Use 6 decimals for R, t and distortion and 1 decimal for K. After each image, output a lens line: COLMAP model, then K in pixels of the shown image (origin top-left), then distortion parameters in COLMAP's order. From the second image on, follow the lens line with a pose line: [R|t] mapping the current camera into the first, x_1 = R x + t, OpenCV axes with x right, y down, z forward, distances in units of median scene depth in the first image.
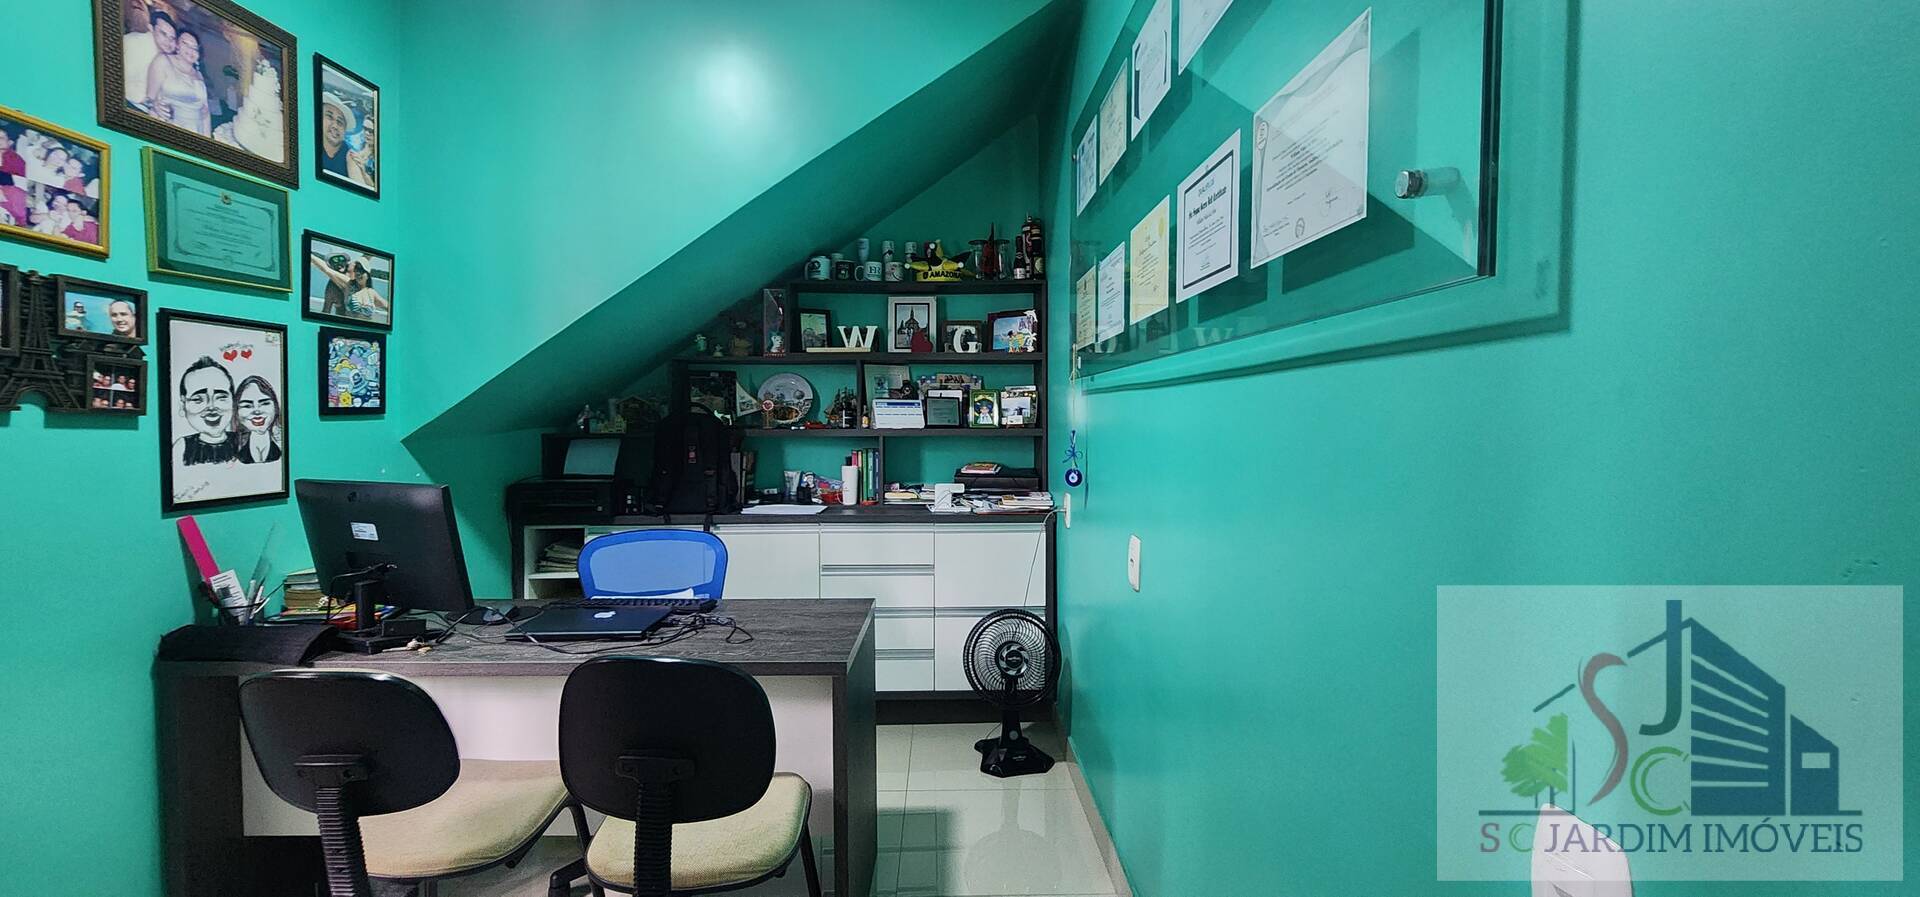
lens RADIAL K [[789.5, 0, 959.2], [0, 789.5, 442.7], [0, 0, 1]] dist [-0.000475, -0.000525]
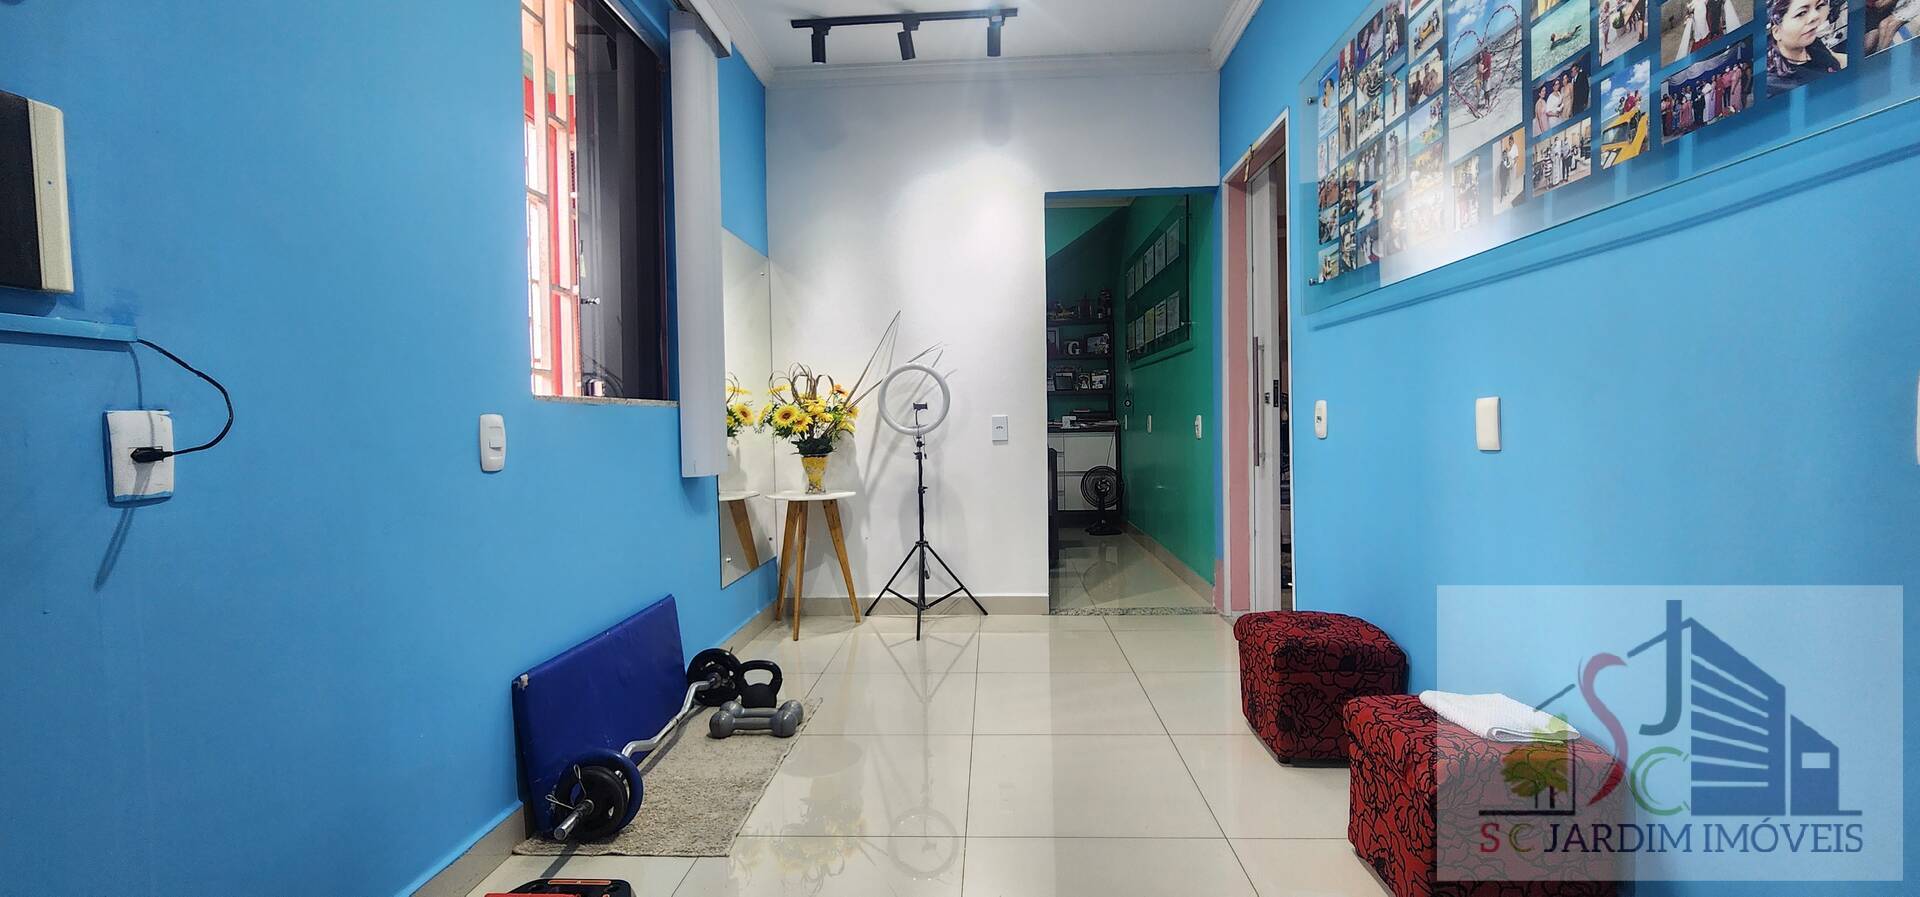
lens RADIAL K [[789.5, 0, 956.6], [0, 789.5, 446.8], [0, 0, 1]] dist [-0.000475, -0.000525]
pose [[0.996796, -0.017725, -0.077999, -0.143528], [0.017115, 0.999818, -0.008480, 0.141929], [0.078135, 0.007118, 0.996917, -1.094837]]
